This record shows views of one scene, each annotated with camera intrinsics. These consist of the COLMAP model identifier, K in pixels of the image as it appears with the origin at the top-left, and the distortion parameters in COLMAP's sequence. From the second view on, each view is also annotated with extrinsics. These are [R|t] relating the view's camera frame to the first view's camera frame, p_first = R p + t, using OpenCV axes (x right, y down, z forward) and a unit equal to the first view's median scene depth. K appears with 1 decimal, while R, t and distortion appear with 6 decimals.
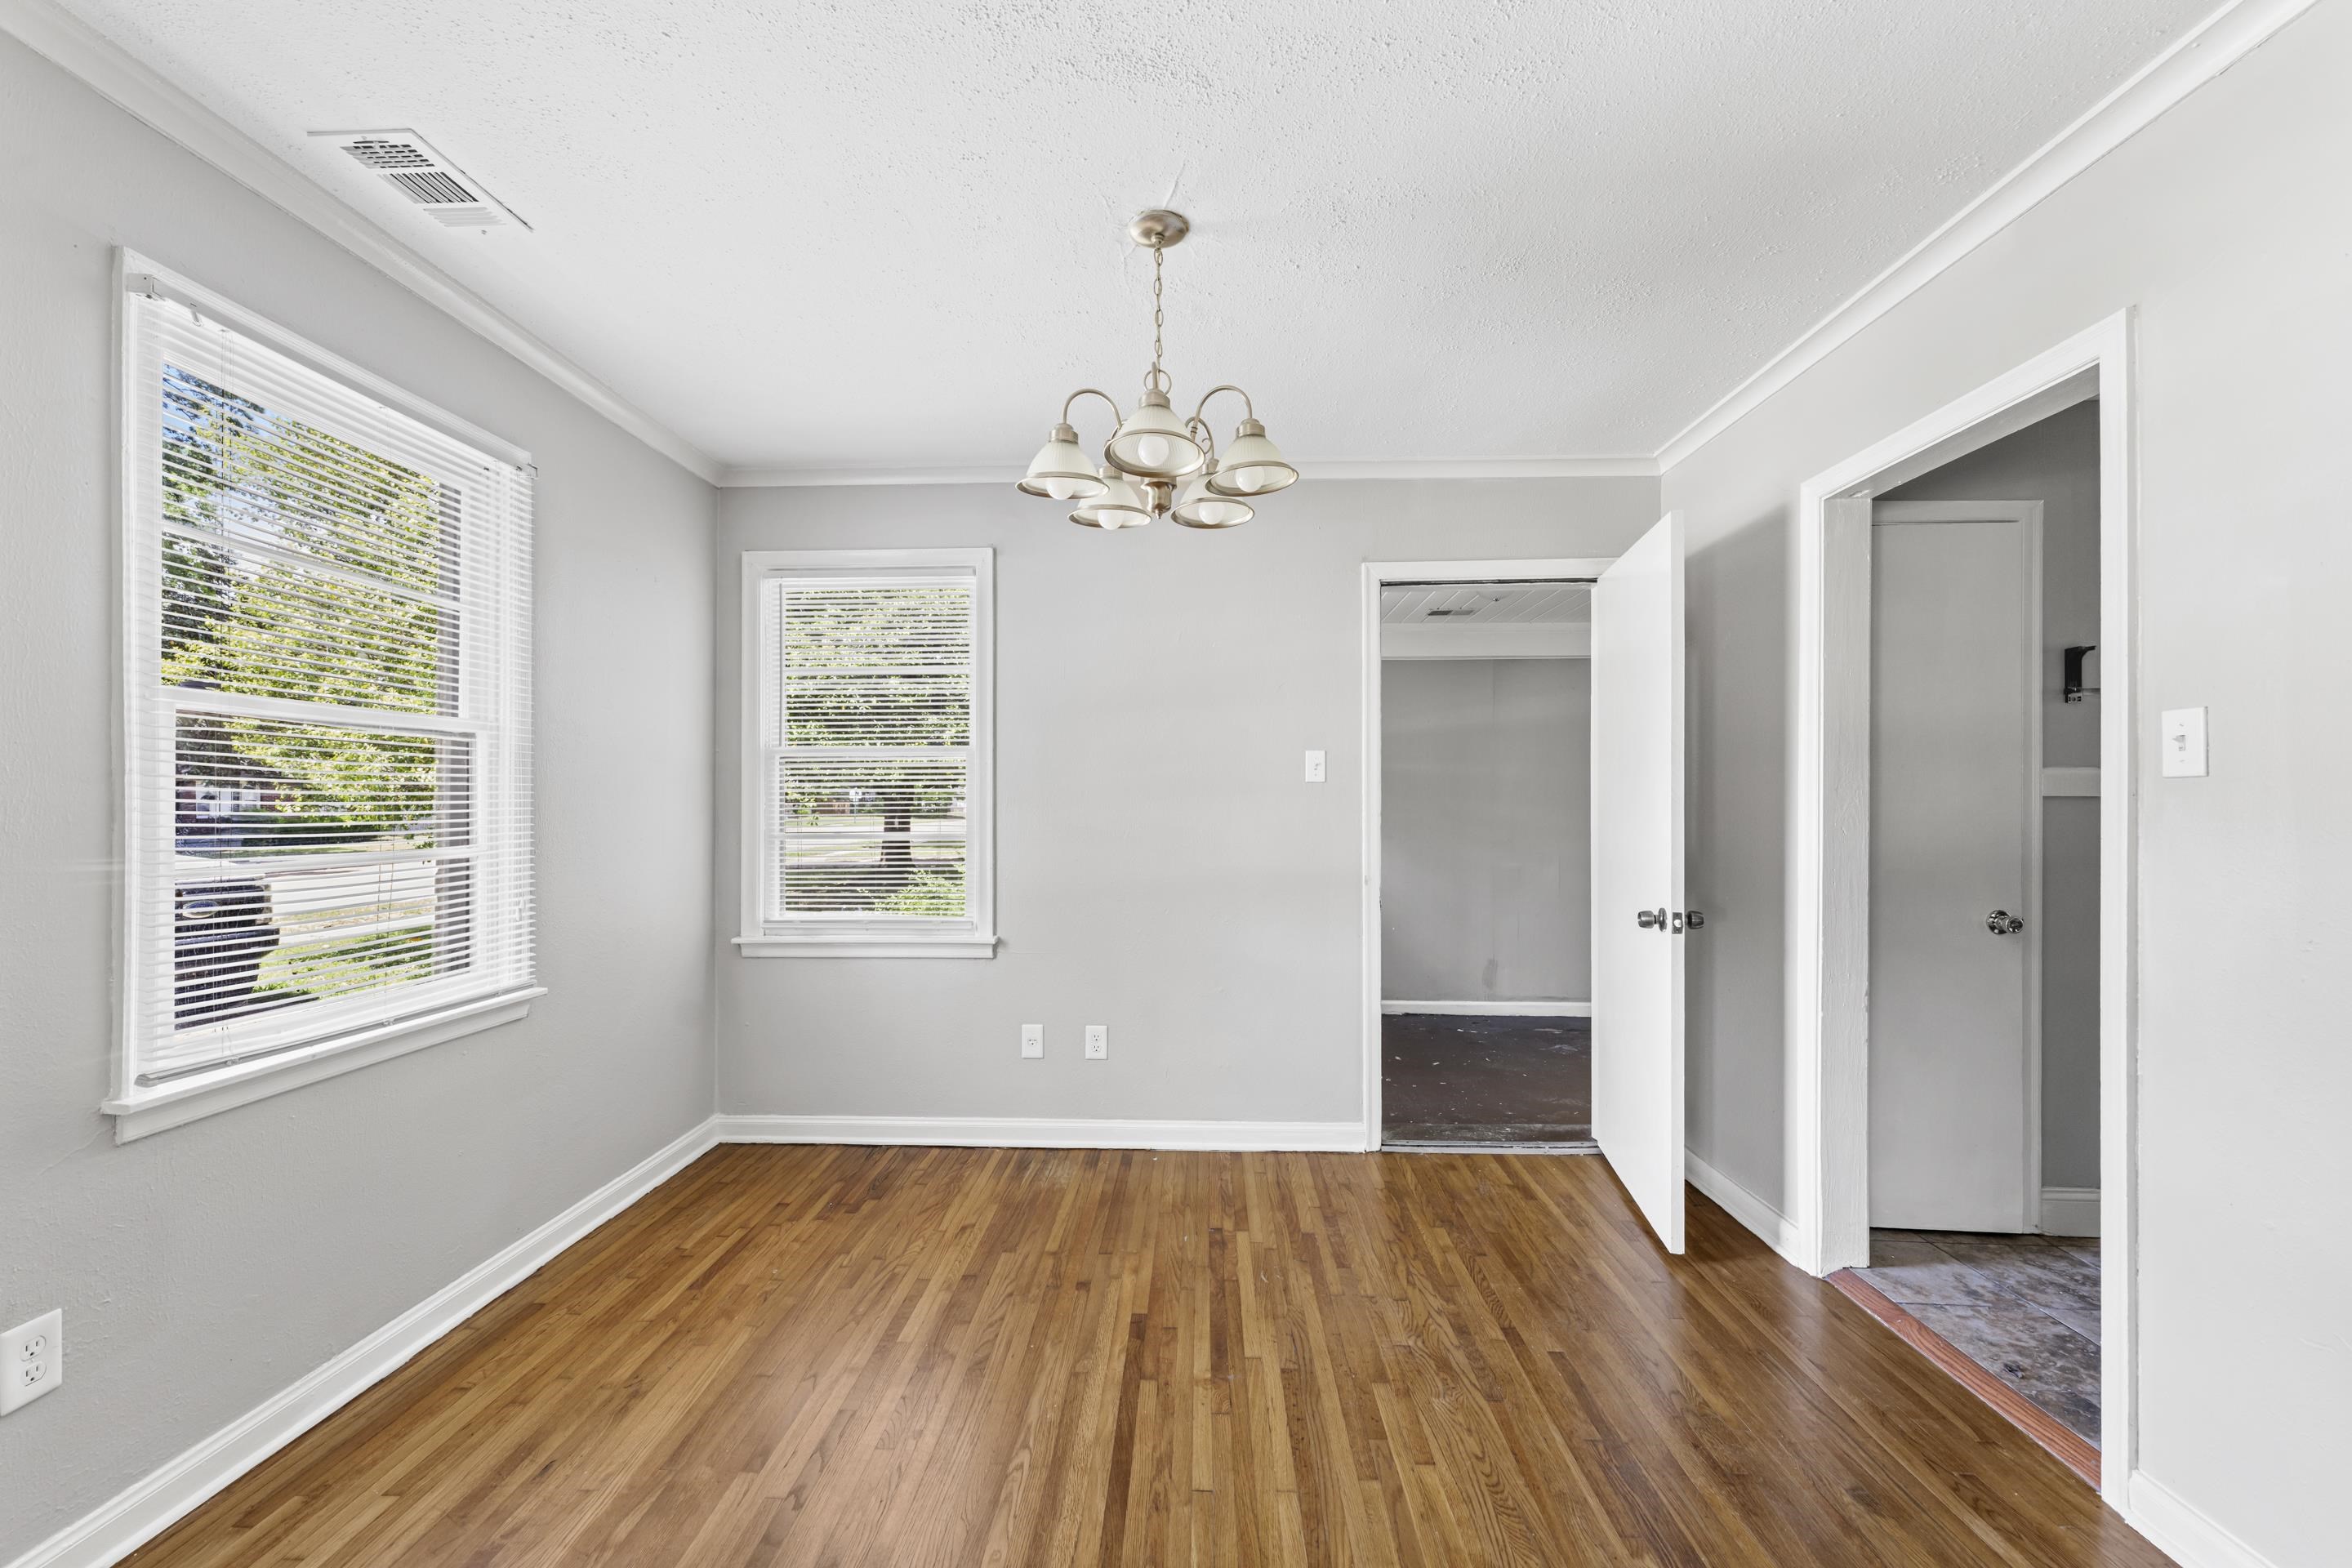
lens RADIAL K [[932.6, 0, 1172.1], [0, 932.6, 796.5], [0, 0, 1]] dist [0.001448, -0.000081]
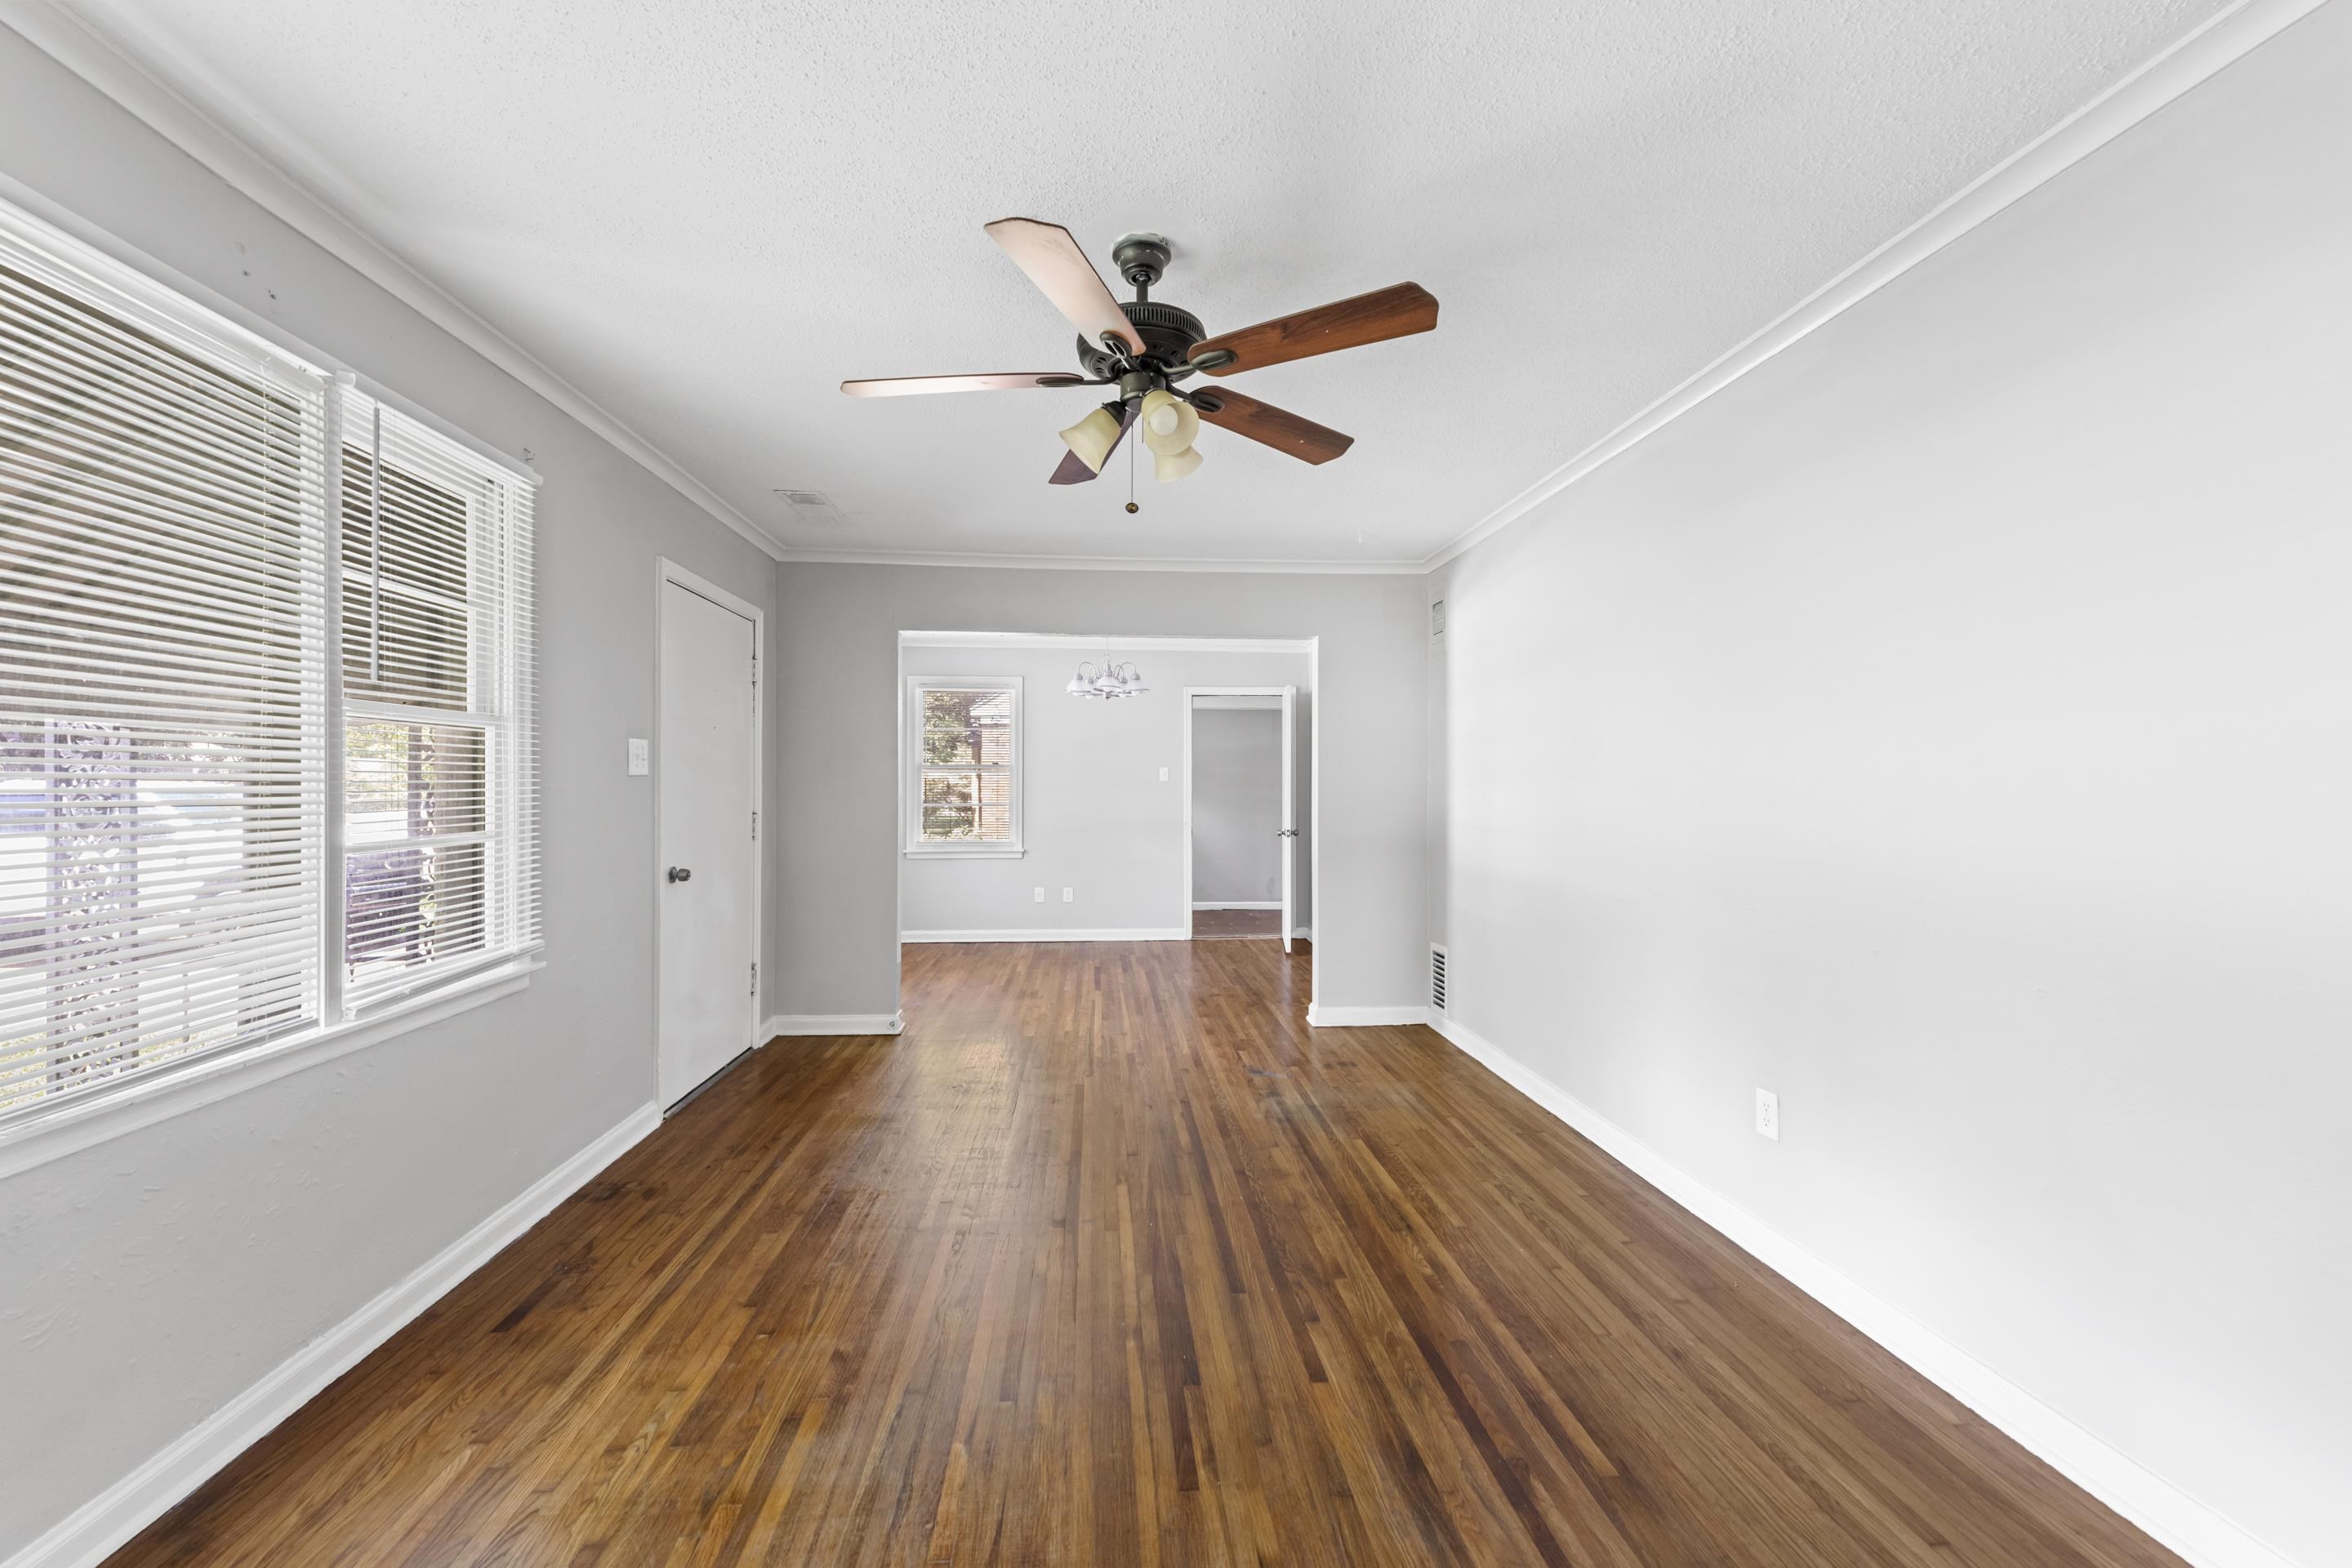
lens RADIAL K [[932.6, 0, 1172.1], [0, 932.6, 796.5], [0, 0, 1]] dist [0.001448, -0.000081]
pose [[0.993298, 0.003151, 0.115540, -0.132809], [-0.004808, 0.999889, 0.014068, -0.013598], [-0.115483, -0.014529, 0.993203, -1.829065]]
